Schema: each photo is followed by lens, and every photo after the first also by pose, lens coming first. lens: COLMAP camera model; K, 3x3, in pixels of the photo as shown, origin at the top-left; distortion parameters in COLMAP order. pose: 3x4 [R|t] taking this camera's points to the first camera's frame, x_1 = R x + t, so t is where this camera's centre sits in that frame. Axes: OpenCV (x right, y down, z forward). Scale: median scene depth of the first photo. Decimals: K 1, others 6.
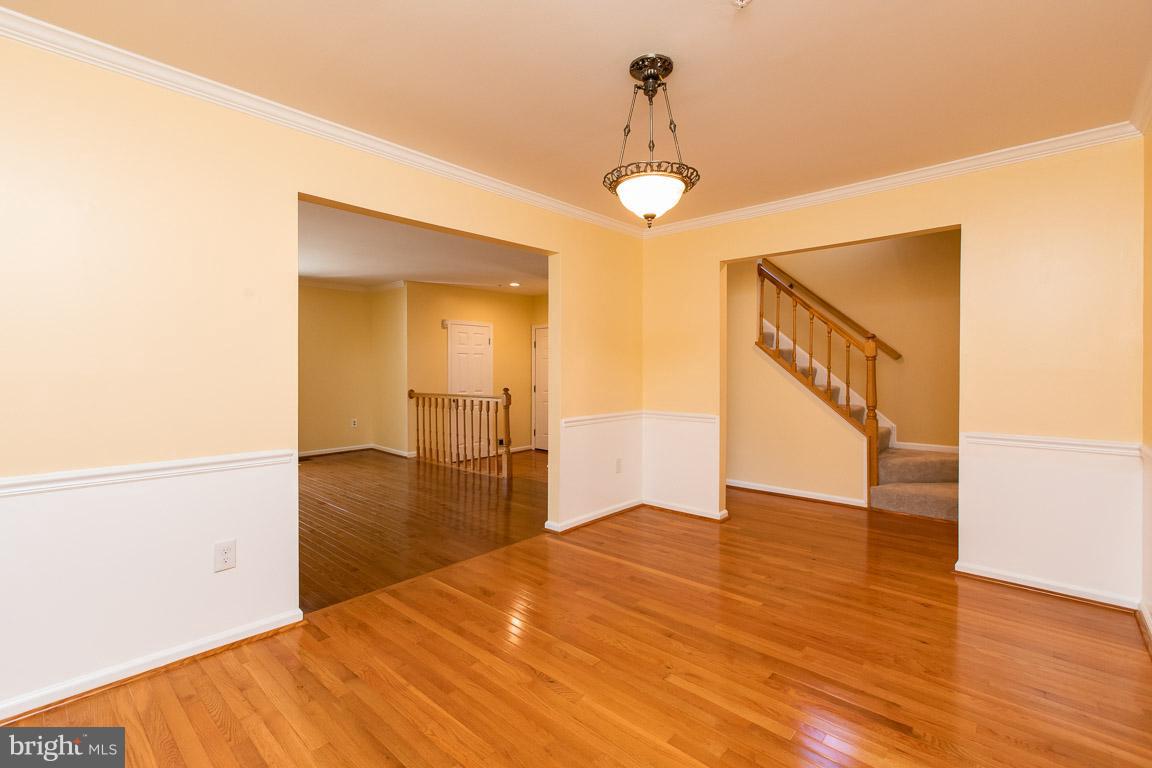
lens RADIAL K [[510.6, 0, 563.4], [0, 510.6, 378.6], [0, 0, 1]] dist [-0.000892, 0.000040]
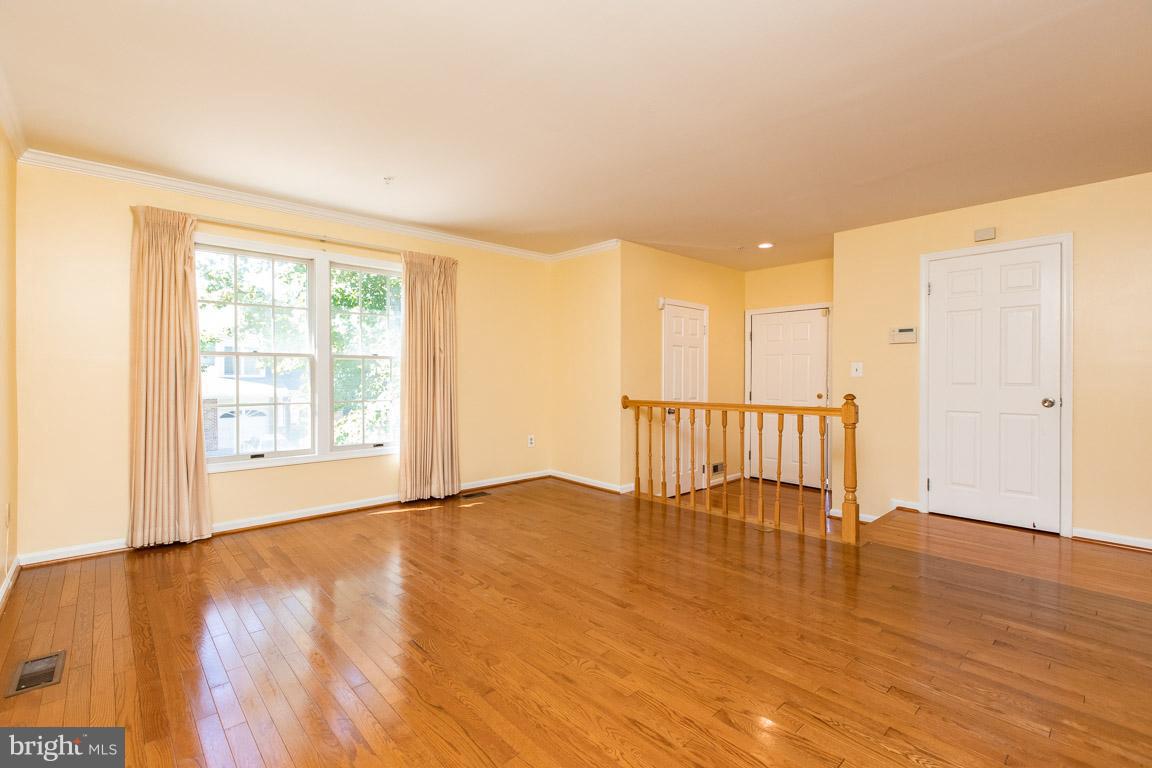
lens RADIAL K [[510.6, 0, 563.4], [0, 510.6, 378.6], [0, 0, 1]] dist [-0.000892, 0.000040]
pose [[0.995813, 0.001836, -0.091400, -0.318101], [-0.002705, 0.999952, -0.009376, 0.004866], [0.091379, 0.009584, 0.995770, 0.293554]]
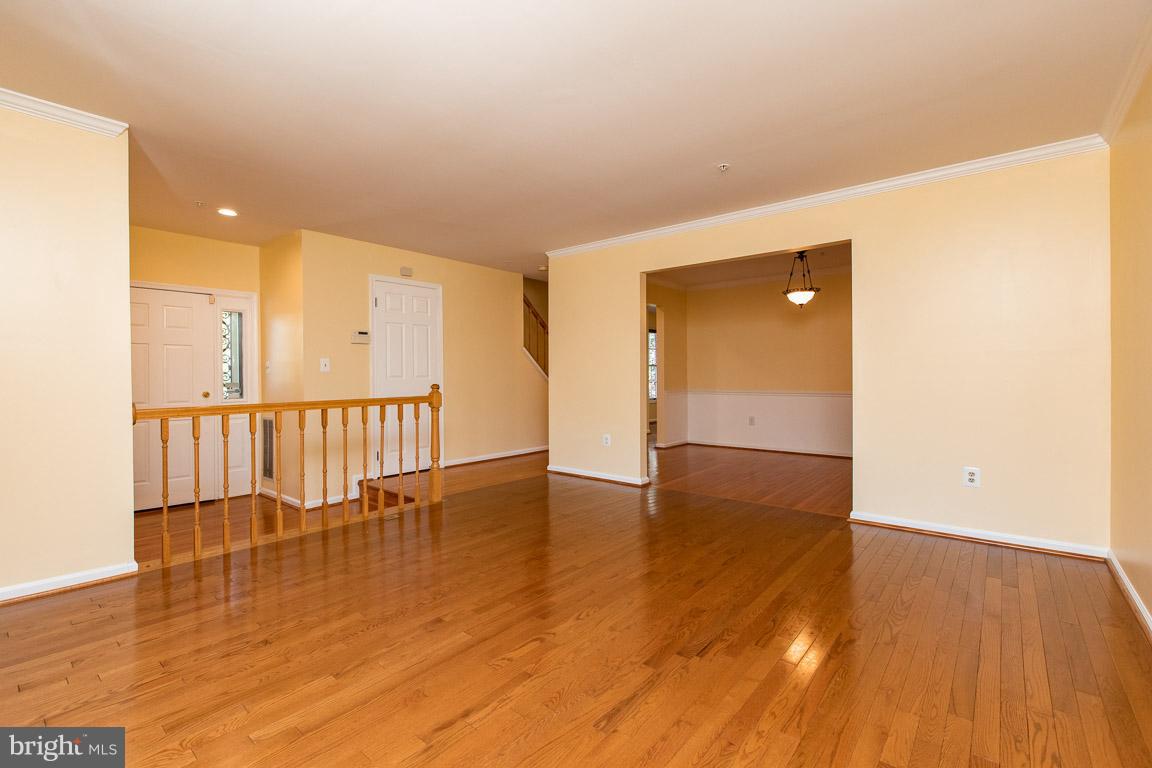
lens RADIAL K [[510.6, 0, 563.4], [0, 510.6, 378.6], [0, 0, 1]] dist [-0.000892, 0.000040]
pose [[-0.032300, -0.009752, 0.999431, -0.709655], [0.020259, 0.999741, 0.010410, 0.004520], [-0.999273, 0.020583, -0.032094, 0.669497]]
